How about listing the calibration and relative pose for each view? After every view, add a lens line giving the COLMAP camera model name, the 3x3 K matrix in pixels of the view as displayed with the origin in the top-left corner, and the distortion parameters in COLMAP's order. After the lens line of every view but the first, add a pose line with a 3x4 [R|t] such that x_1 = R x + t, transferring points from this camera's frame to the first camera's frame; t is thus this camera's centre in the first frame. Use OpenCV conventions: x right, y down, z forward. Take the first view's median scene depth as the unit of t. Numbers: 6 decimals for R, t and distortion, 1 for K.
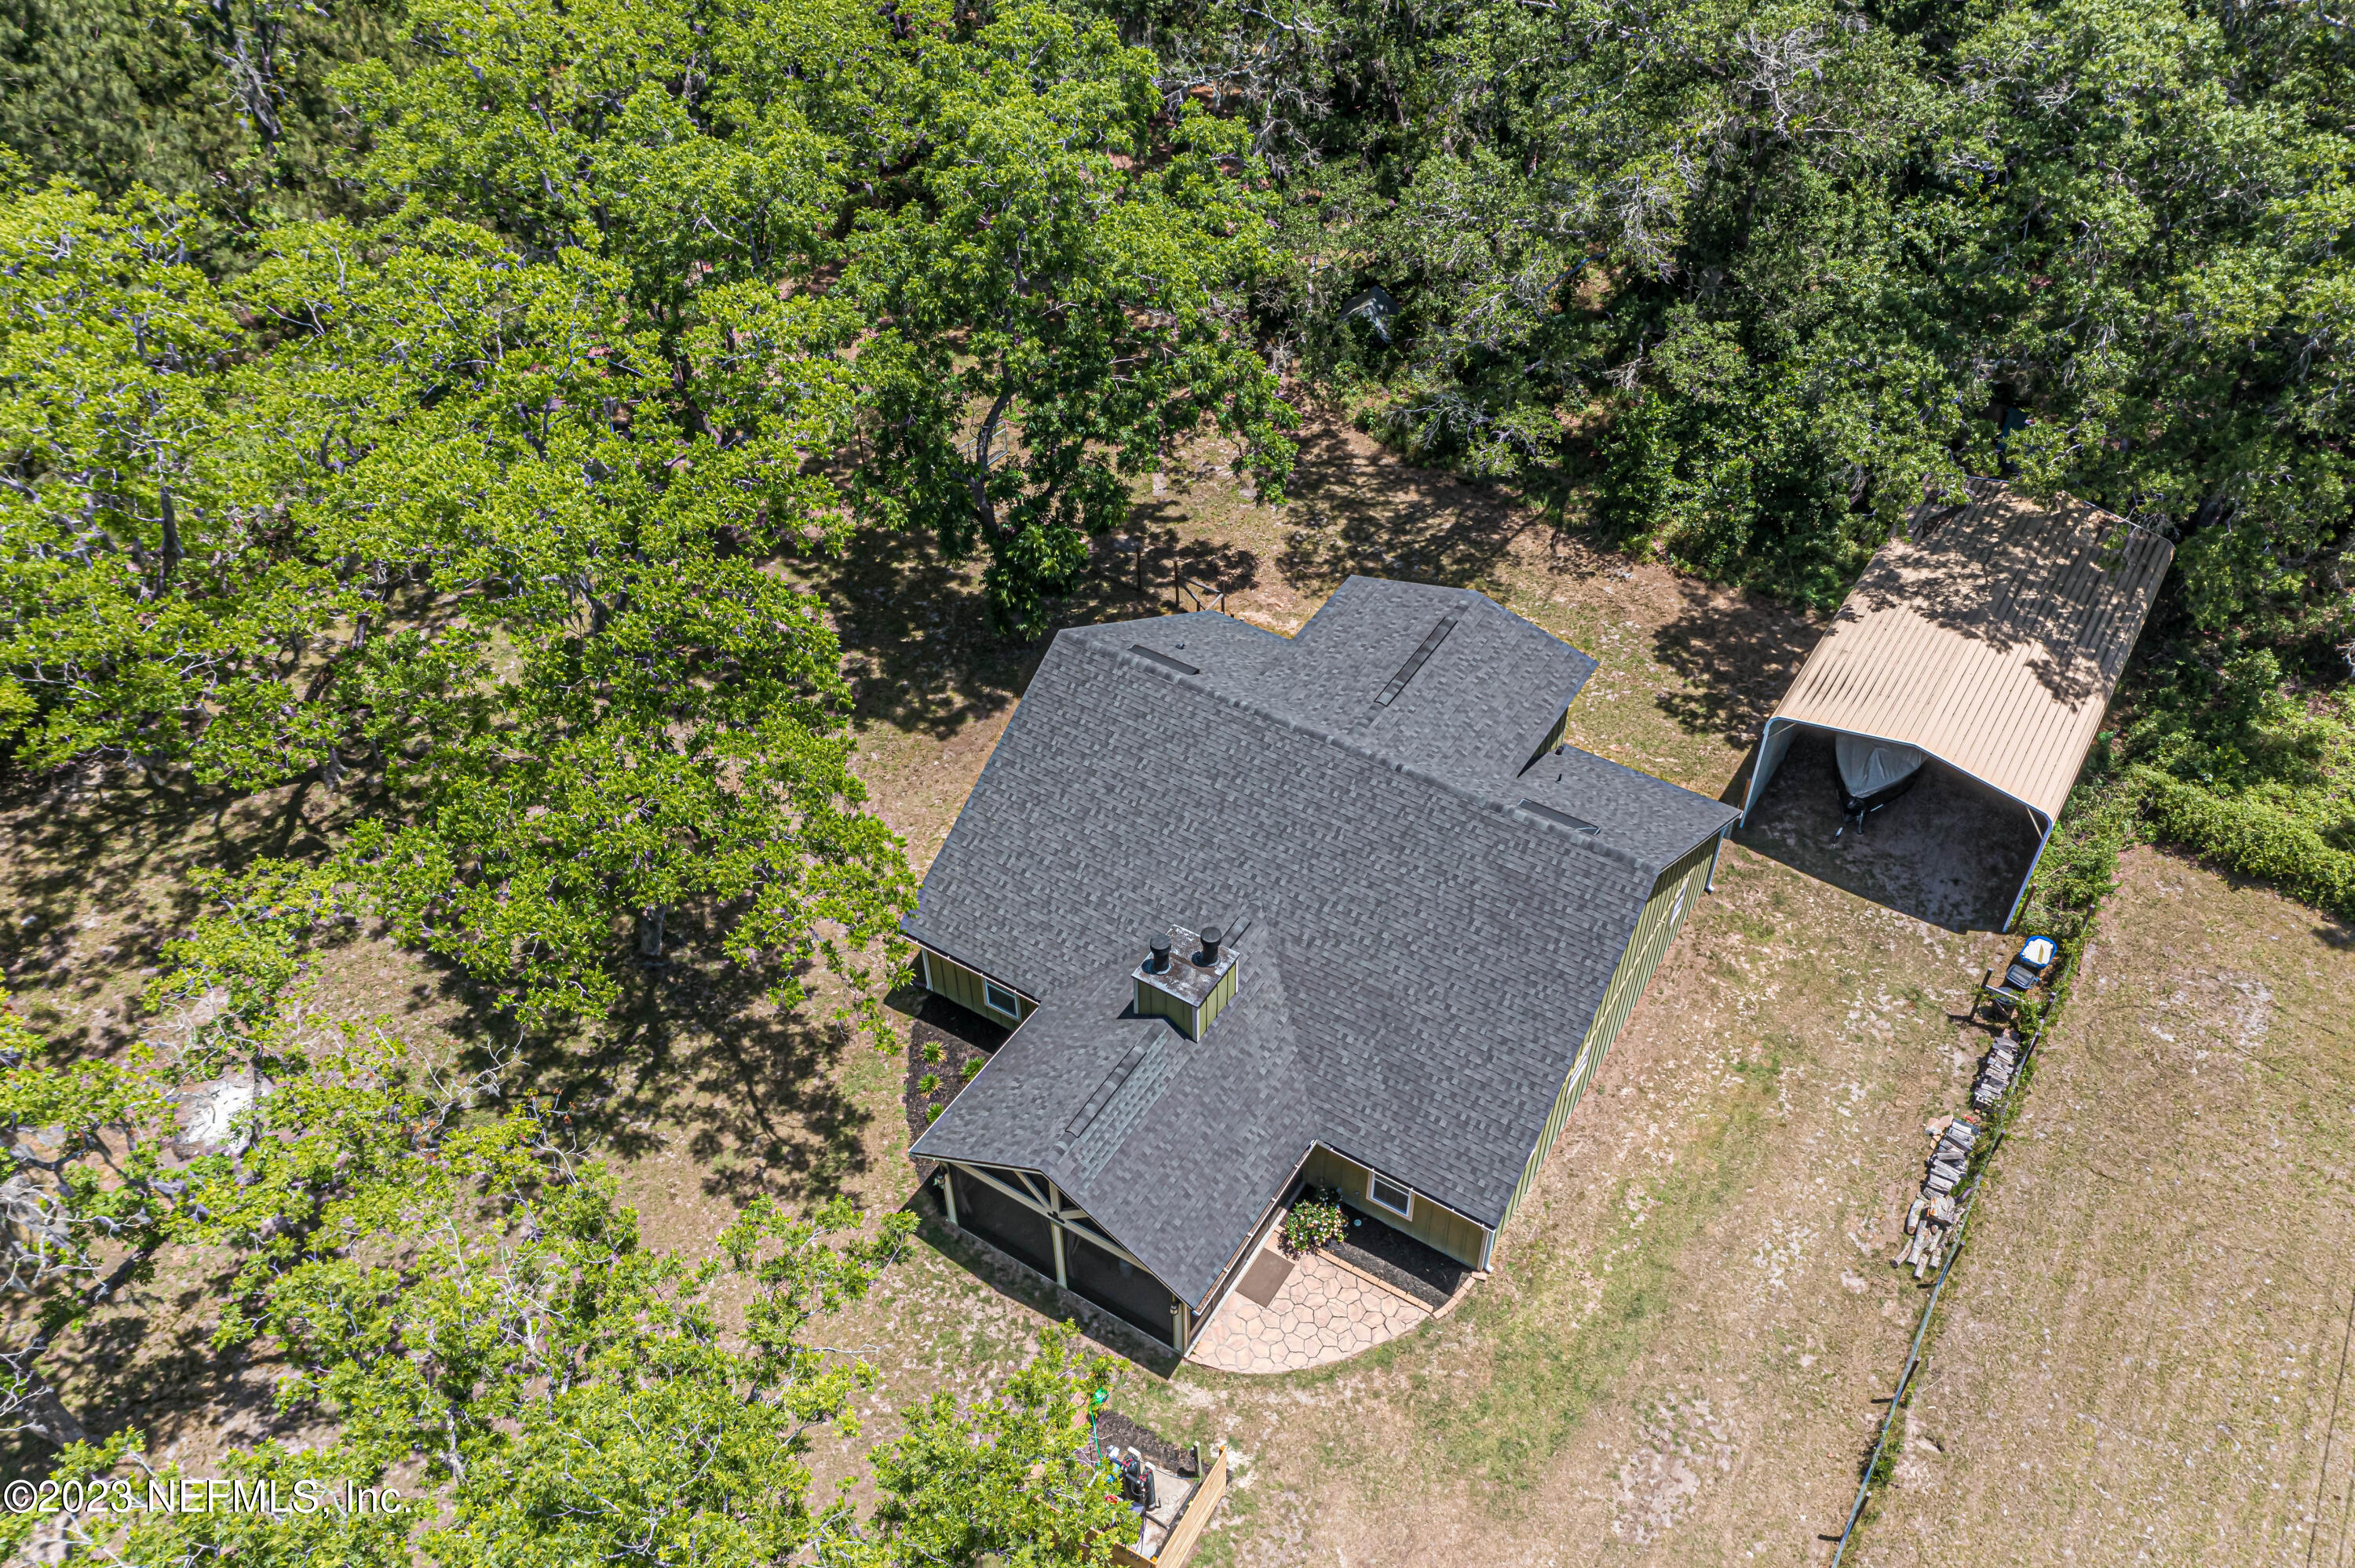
lens RADIAL K [[1843.9, 0, 1173.9], [0, 1843.9, 775.6], [0, 0, 1]] dist [0.017135, 0.013061]
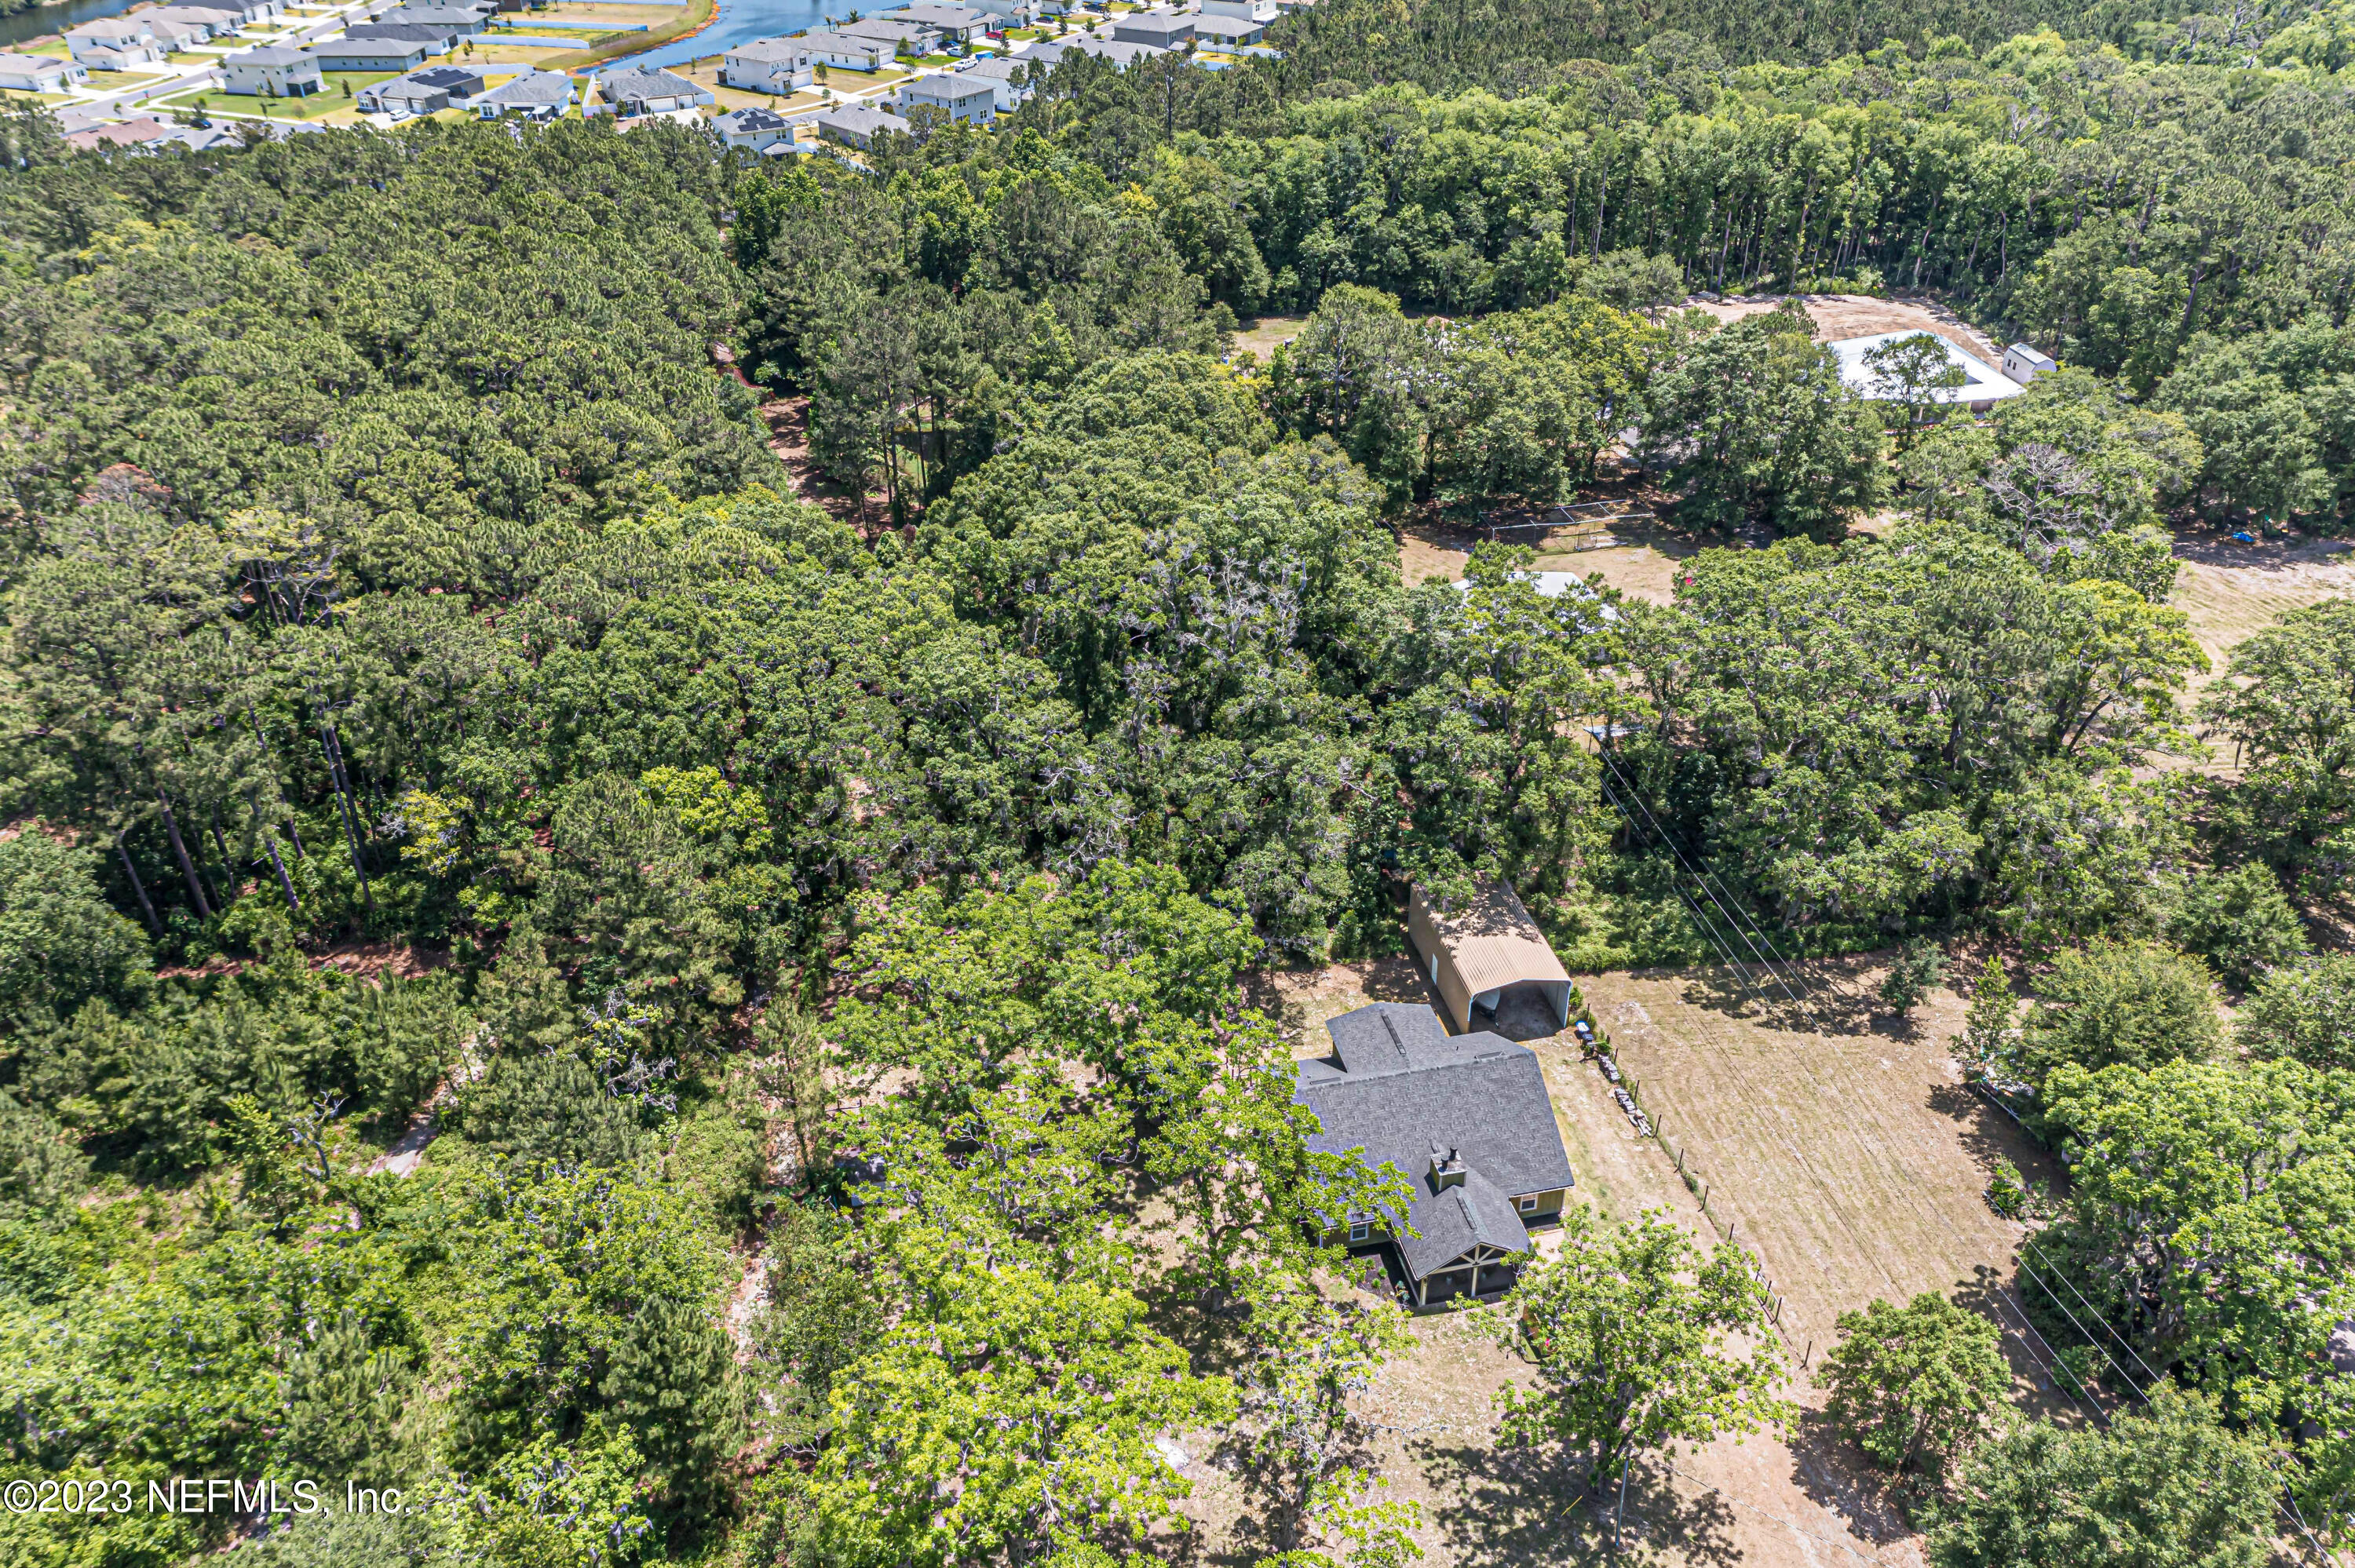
lens RADIAL K [[1843.9, 0, 1173.9], [0, 1843.9, 775.6], [0, 0, 1]] dist [0.017135, 0.013061]
pose [[0.708315, -0.370160, 0.601059, -1.417404], [0.484310, 0.874300, -0.032298, -0.419860], [-0.513550, 0.313976, 0.798552, -0.951467]]
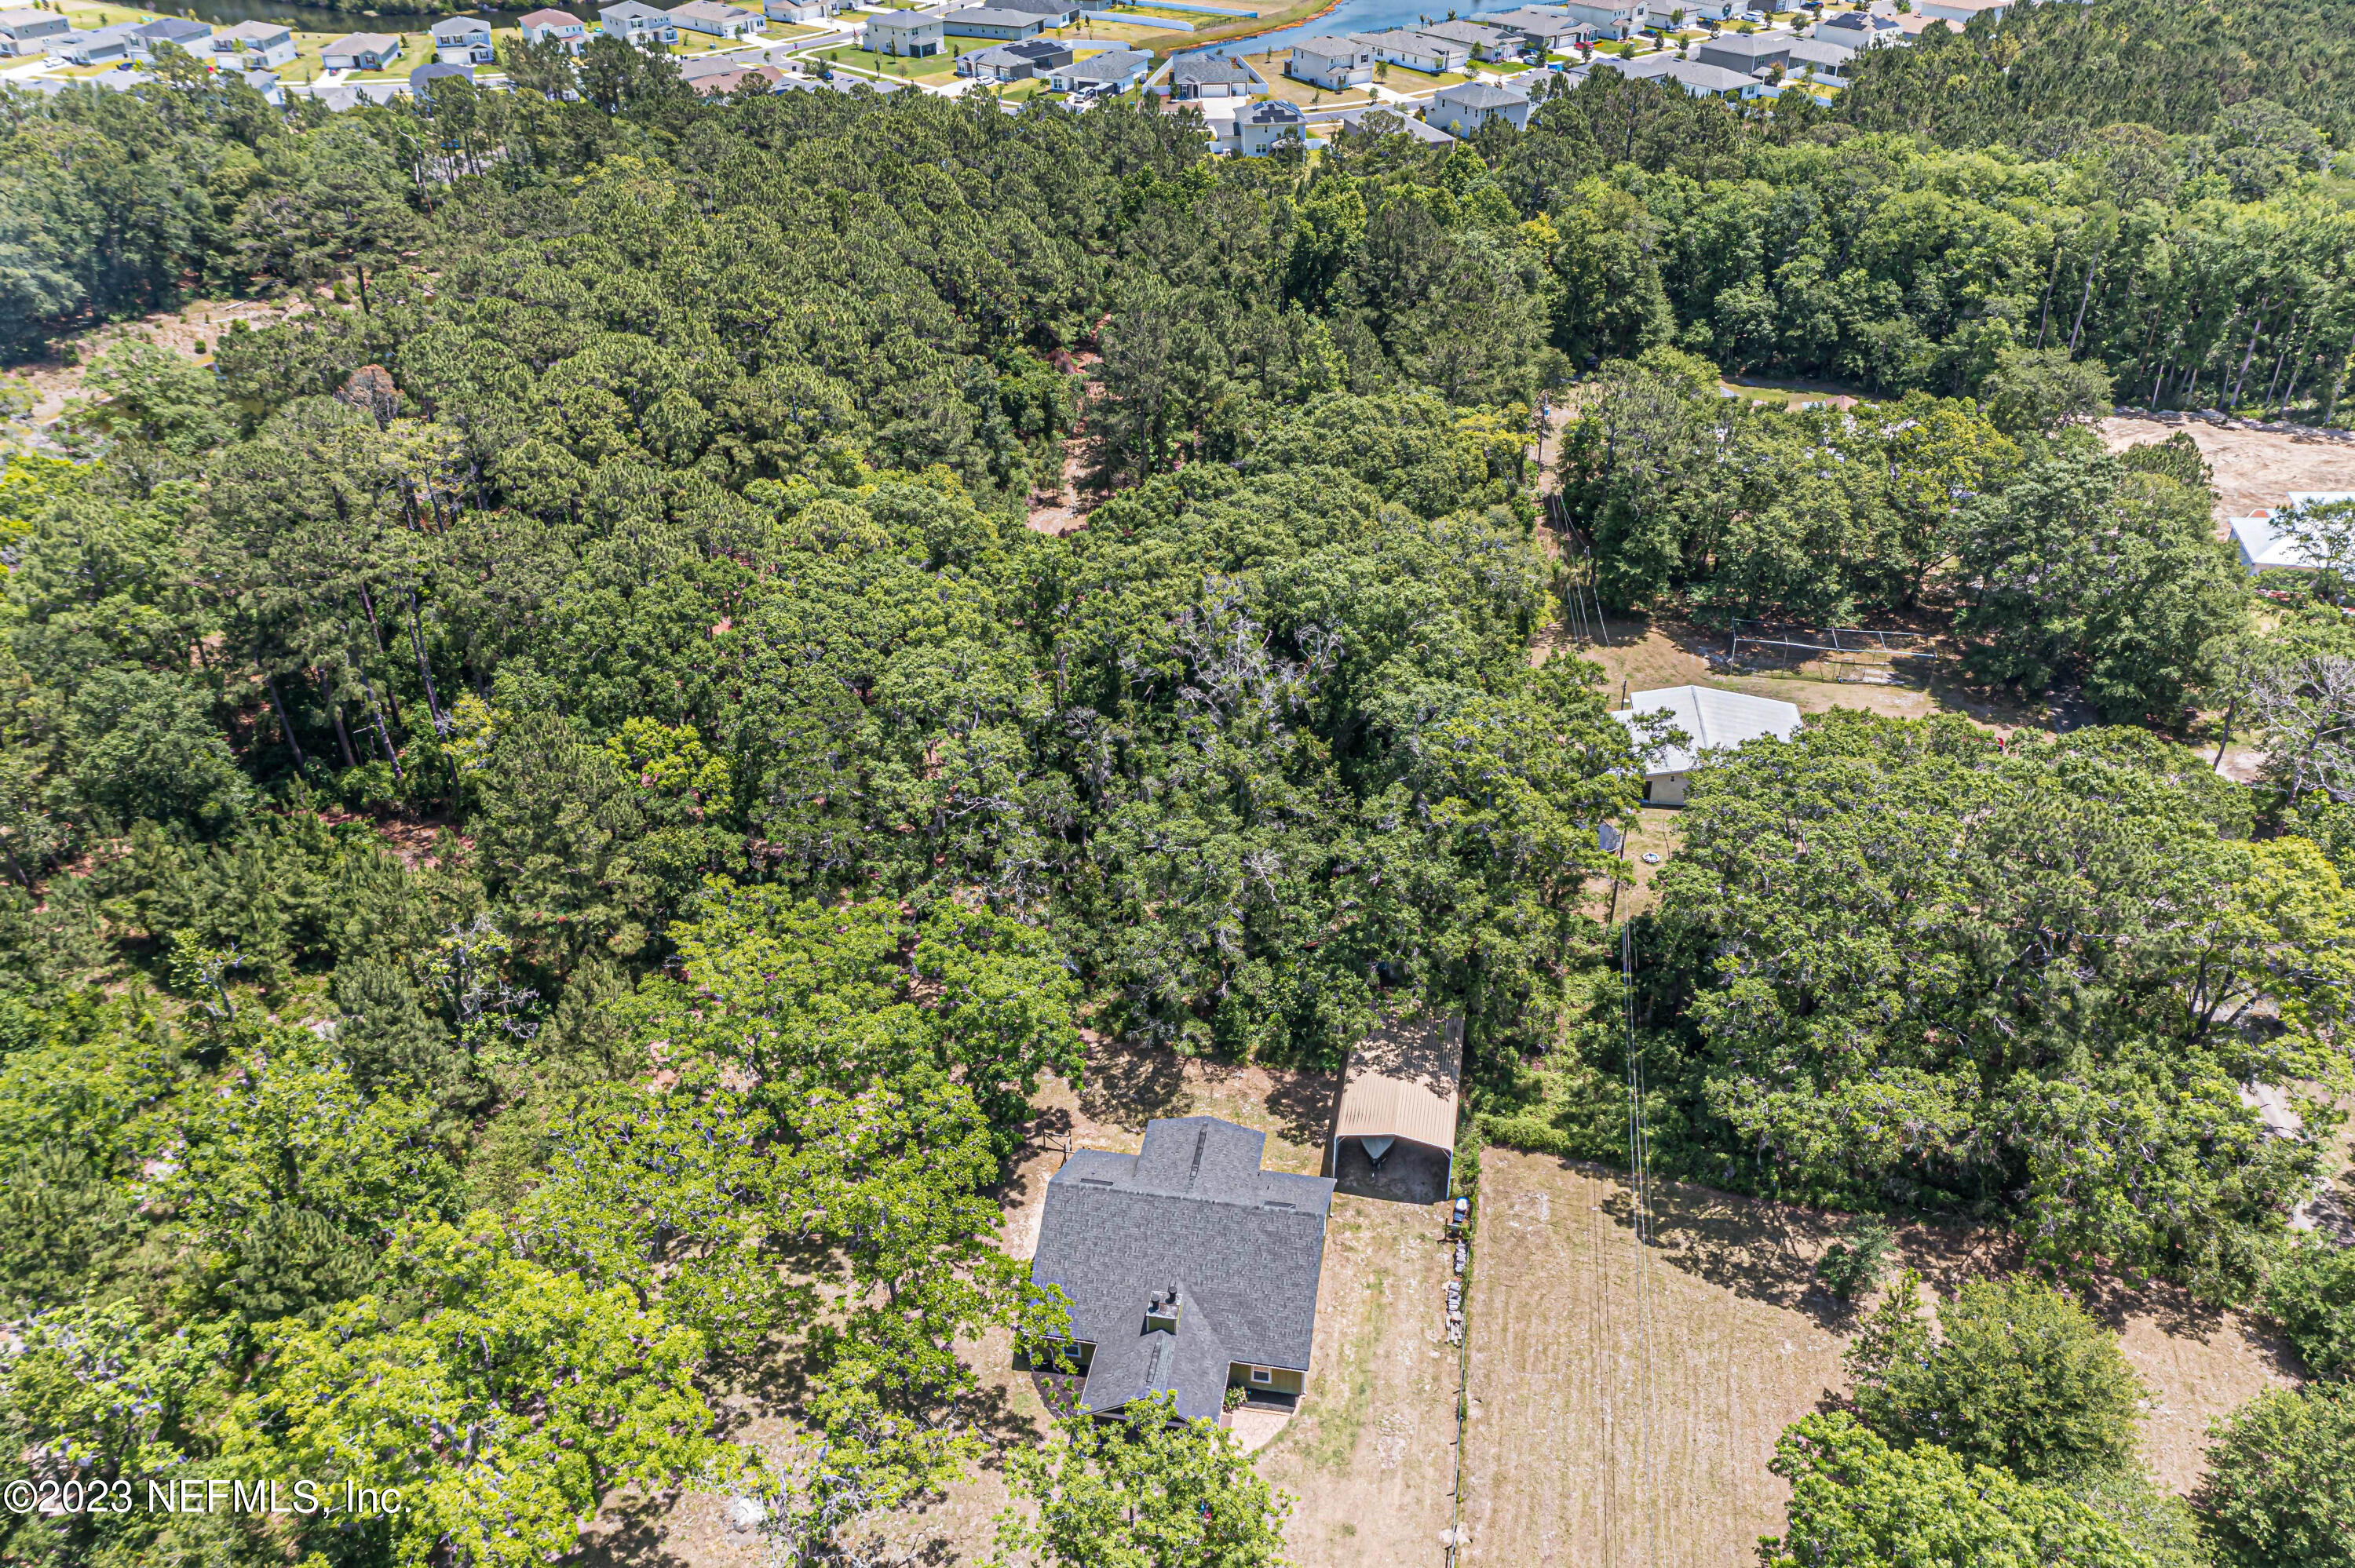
lens RADIAL K [[1843.9, 0, 1173.9], [0, 1843.9, 775.6], [0, 0, 1]] dist [0.017135, 0.013061]
pose [[0.925257, -0.197797, 0.323691, -0.539607], [0.258347, 0.953392, -0.155887, -0.156559], [-0.277770, 0.227860, 0.933233, -1.246249]]
